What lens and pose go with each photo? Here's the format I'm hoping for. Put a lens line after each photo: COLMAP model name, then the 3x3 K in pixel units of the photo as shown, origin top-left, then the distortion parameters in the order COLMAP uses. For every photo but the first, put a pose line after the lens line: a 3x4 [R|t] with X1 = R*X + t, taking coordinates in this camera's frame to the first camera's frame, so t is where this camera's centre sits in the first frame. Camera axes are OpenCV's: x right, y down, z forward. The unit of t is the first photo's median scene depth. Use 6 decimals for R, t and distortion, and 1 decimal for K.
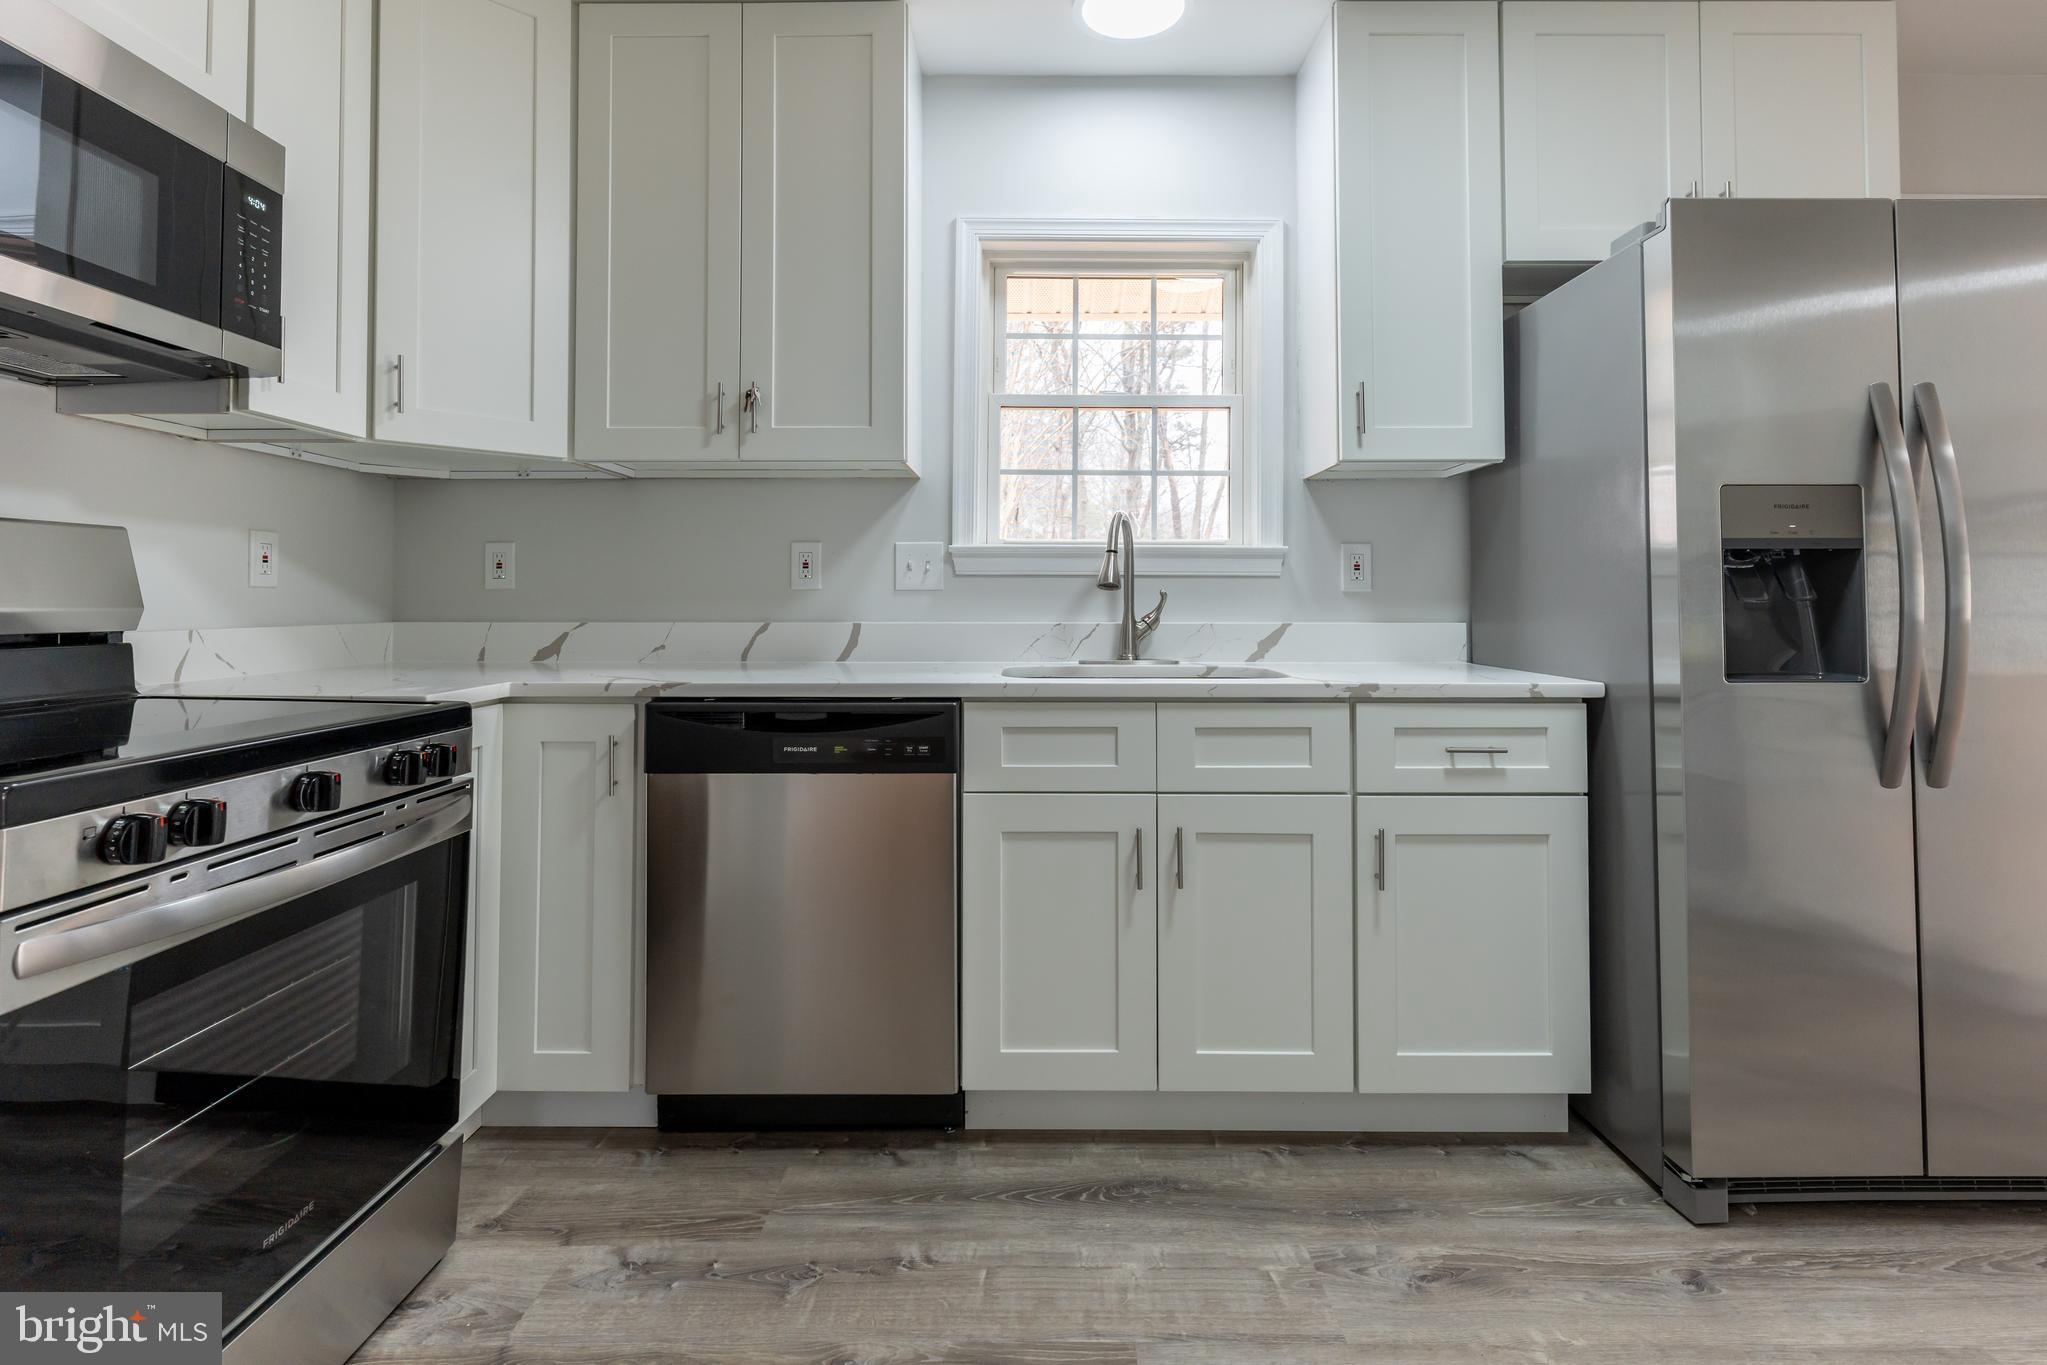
lens RADIAL K [[1004.5, 0, 1029.0], [0, 1004.5, 578.9], [0, 0, 1]] dist [0.002238, -0.000311]
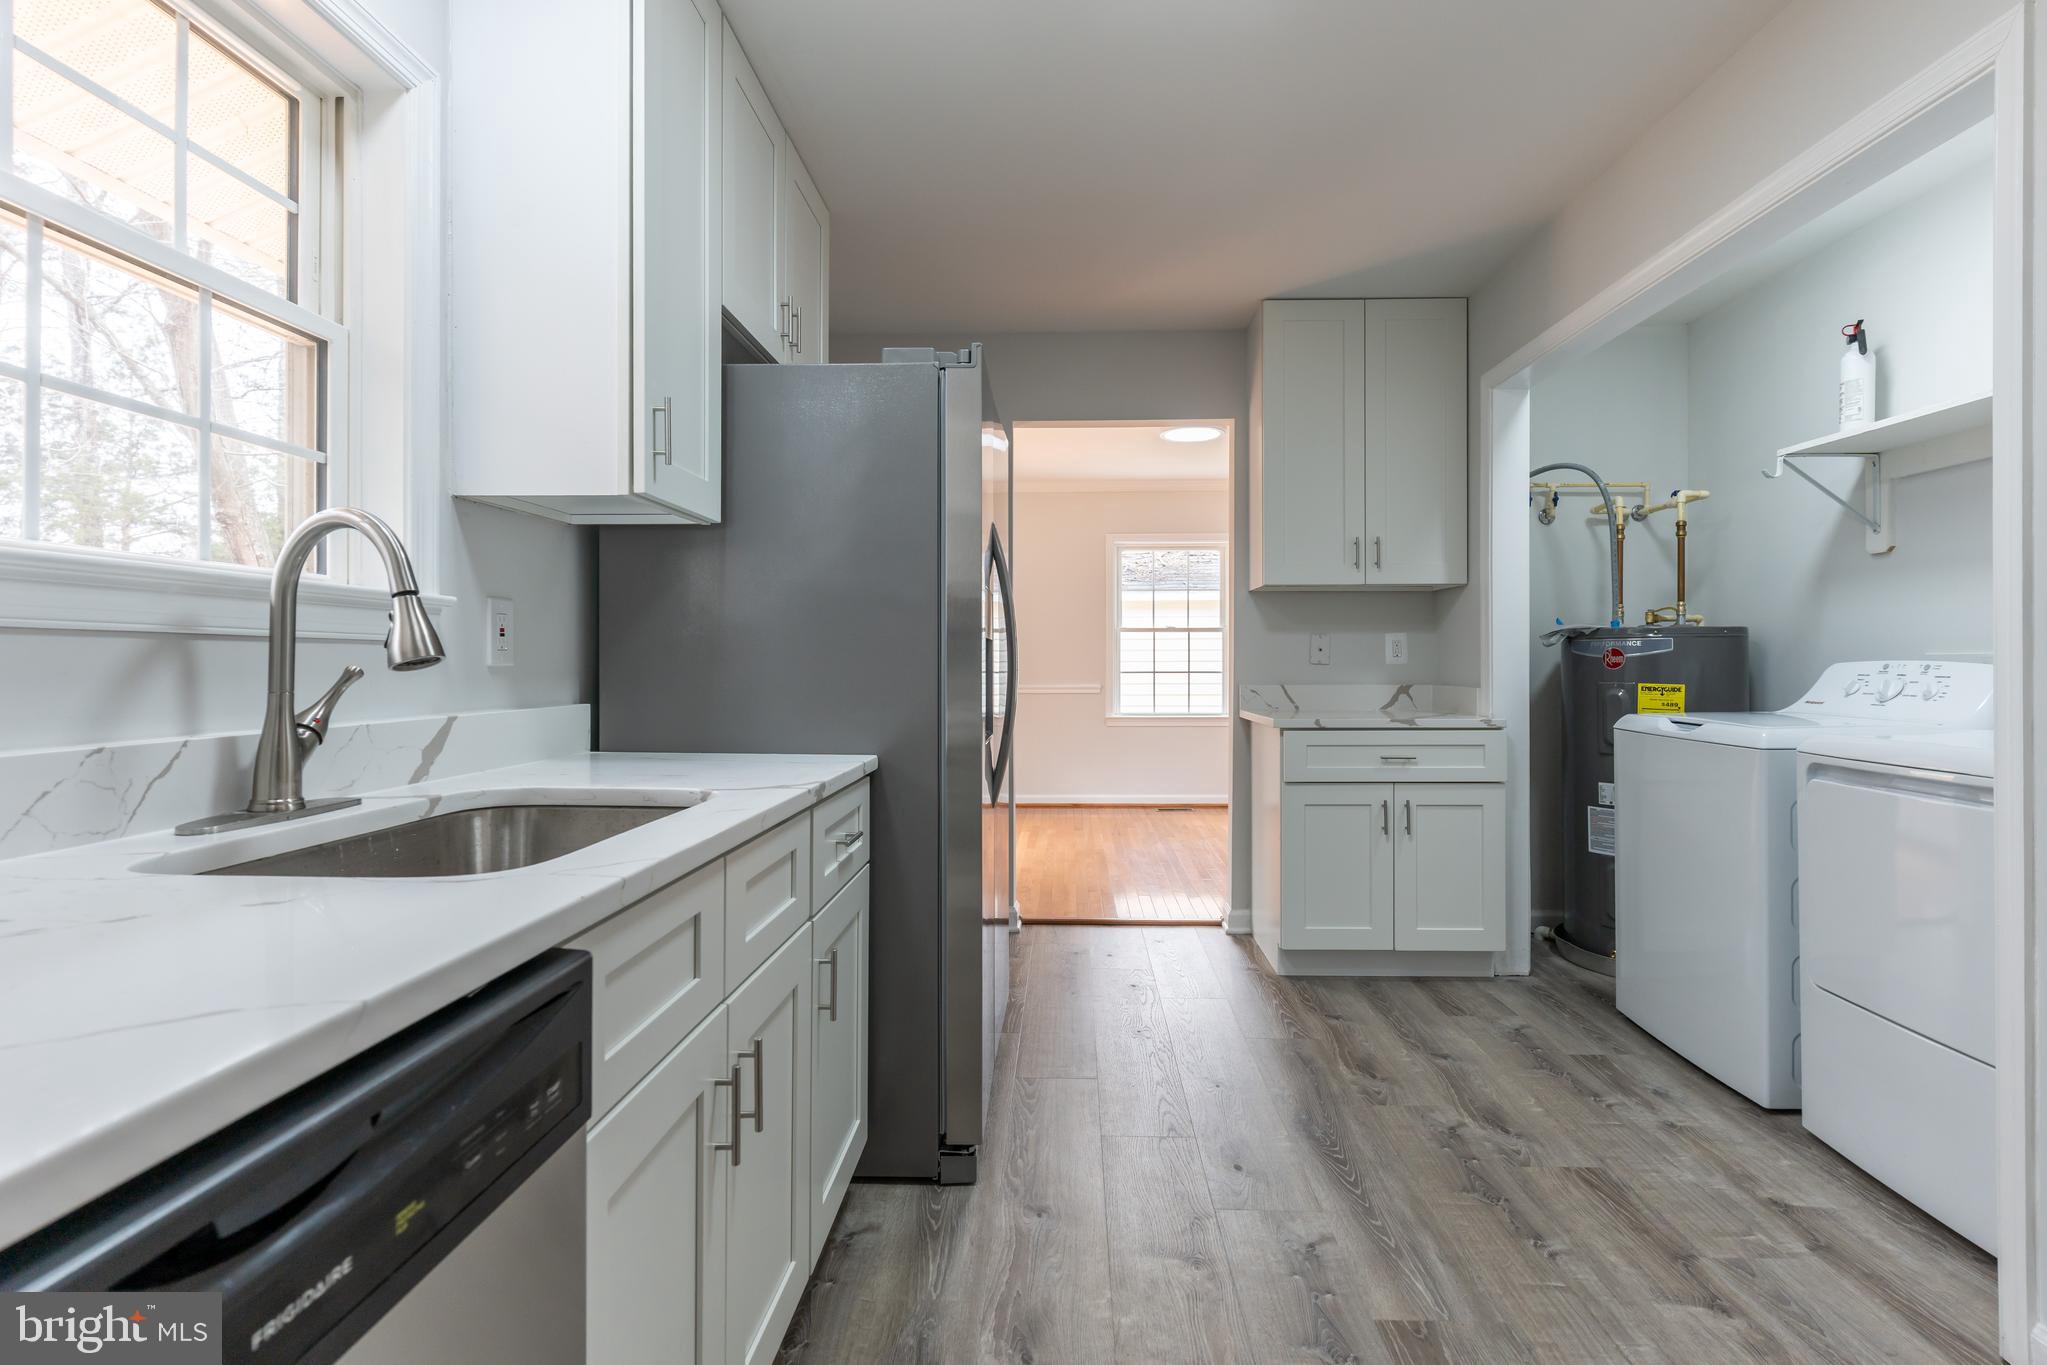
lens RADIAL K [[958.8, 0, 1023.5], [0, 958.8, 682.5], [0, 0, 1]] dist [0.001116, 0.000601]
pose [[0.042422, -0.010538, 0.999044, -0.448767], [-0.027321, 0.999558, 0.011704, 0.007219], [-0.998726, -0.027791, 0.042116, 0.796825]]
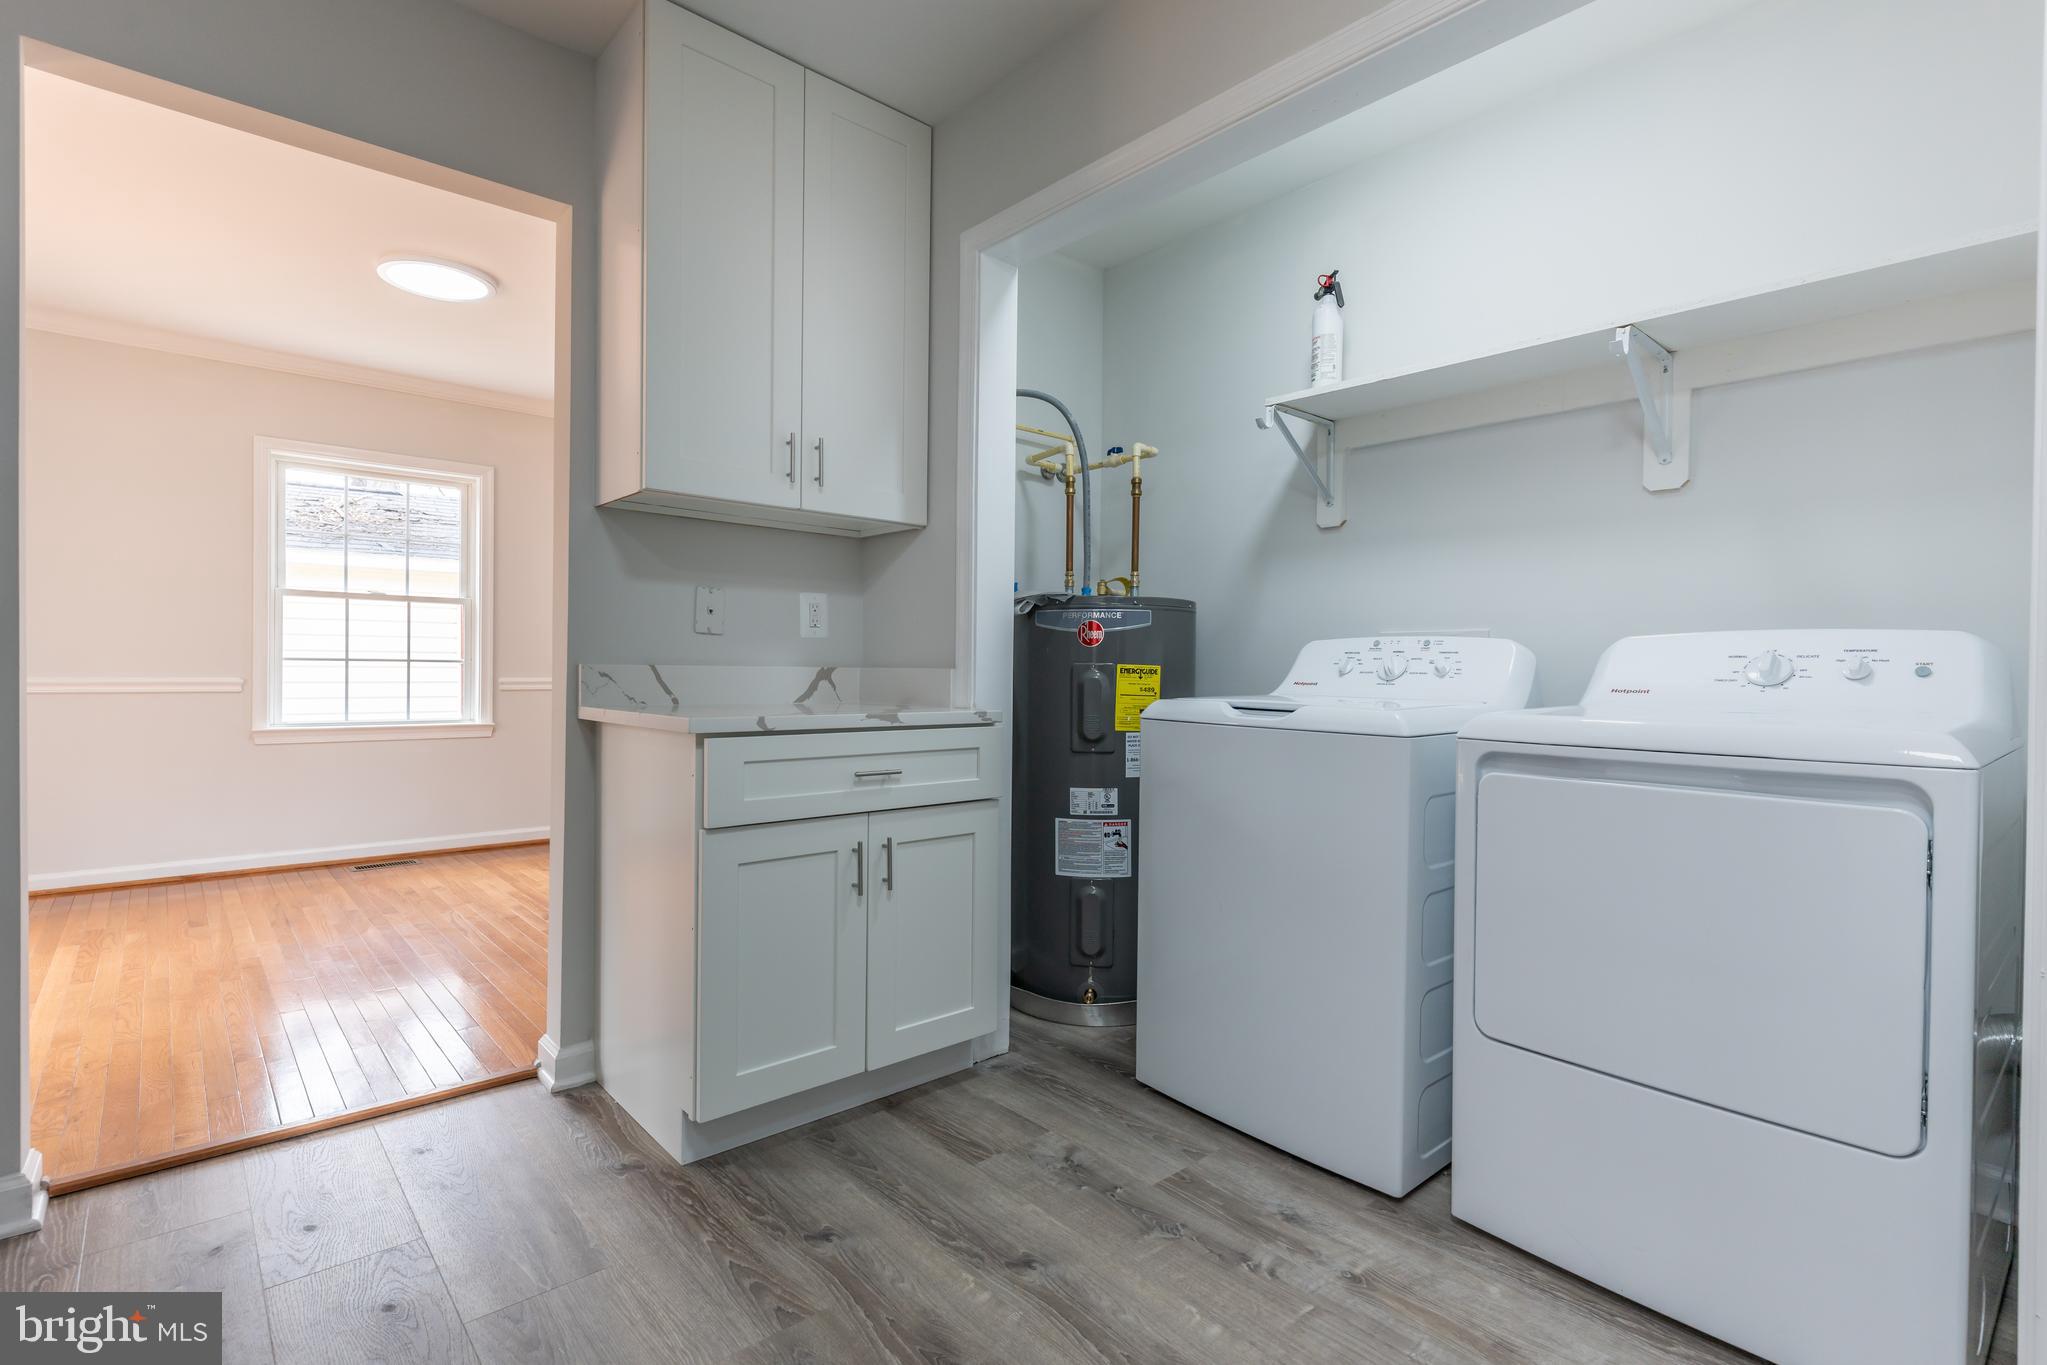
lens RADIAL K [[958.8, 0, 1023.5], [0, 958.8, 682.5], [0, 0, 1]] dist [0.001116, 0.000601]
pose [[-0.672978, -0.005703, 0.739641, 1.643775], [-0.026412, 0.999518, -0.016324, 0.123704], [-0.739191, -0.030521, -0.672804, 0.854123]]
